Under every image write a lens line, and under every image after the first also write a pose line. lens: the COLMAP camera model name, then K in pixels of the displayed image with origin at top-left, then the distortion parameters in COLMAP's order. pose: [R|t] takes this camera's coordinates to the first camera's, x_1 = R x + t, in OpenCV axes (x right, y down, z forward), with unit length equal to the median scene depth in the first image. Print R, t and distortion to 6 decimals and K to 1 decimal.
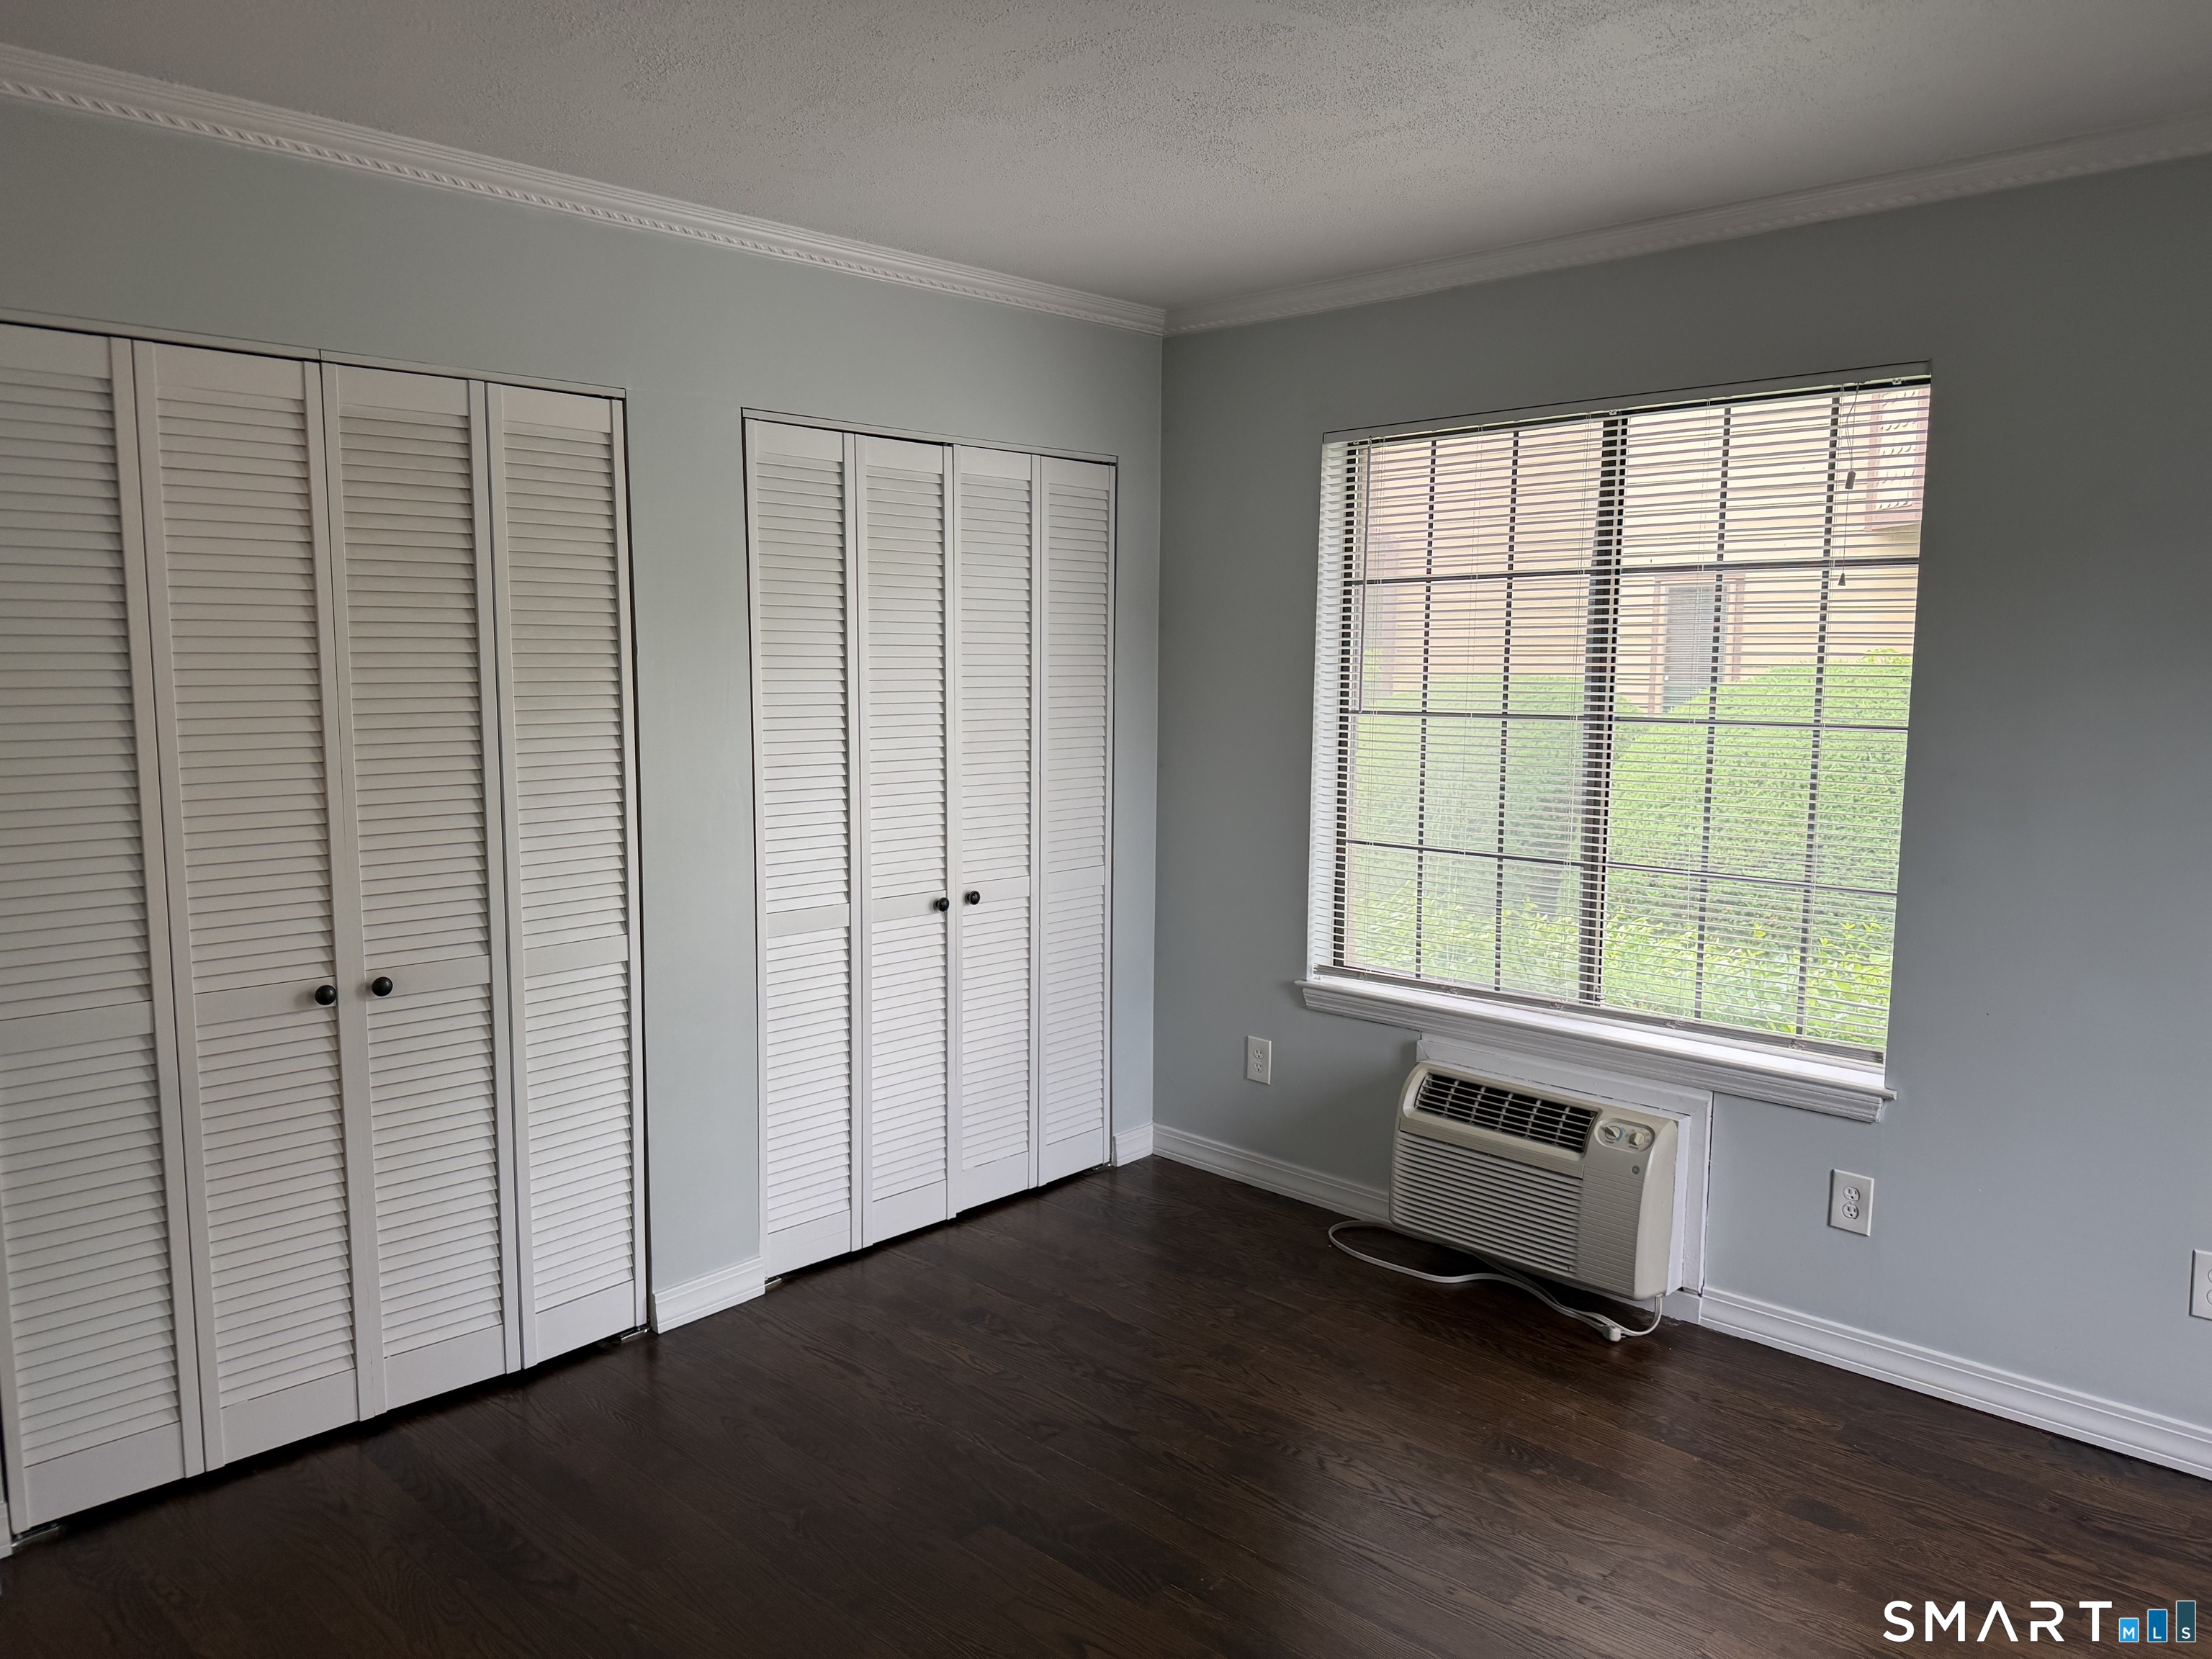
lens RADIAL K [[1558.5, 0, 1108.8], [0, 1558.5, 829.6], [0, 0, 1]] dist [0.062828, -0.094006]
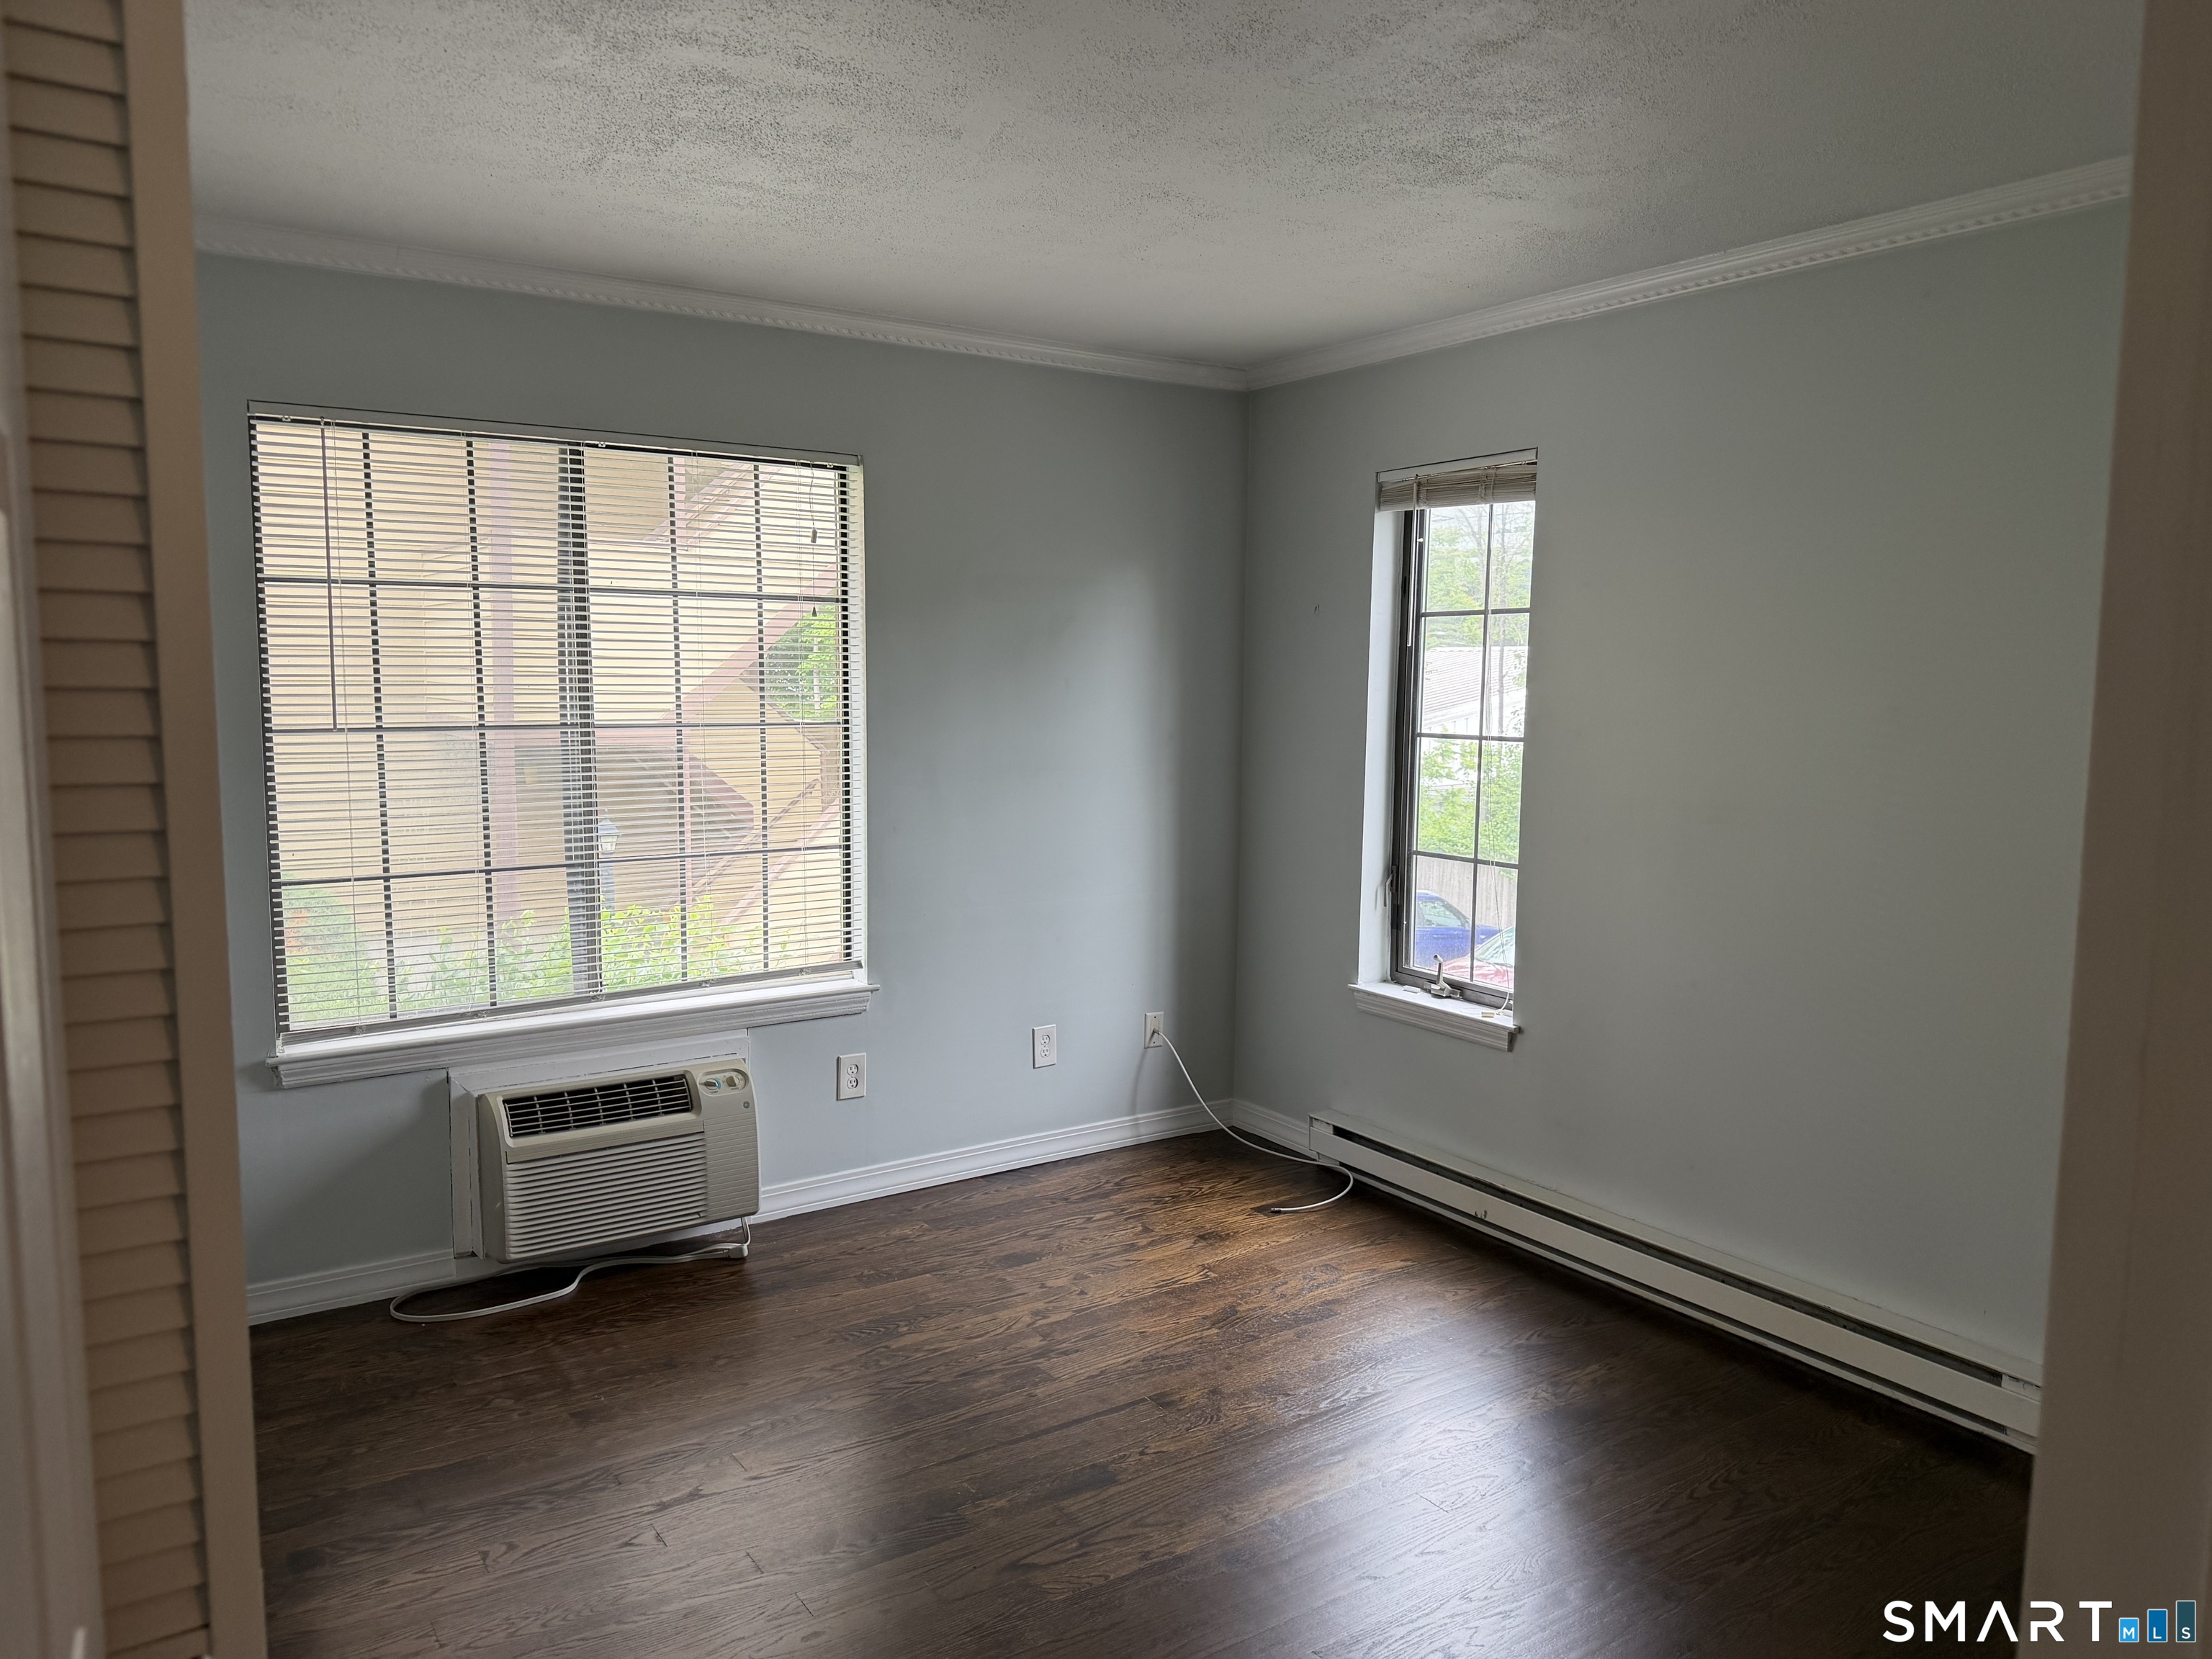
lens RADIAL K [[1558.5, 0, 1108.7], [0, 1558.5, 836.6], [0, 0, 1]] dist [0.062828, -0.094006]
pose [[0.195630, -0.108852, 0.974618, -0.681476], [0.102789, 0.990623, 0.090007, -0.056648], [-0.975276, 0.082572, 0.204984, 0.442258]]
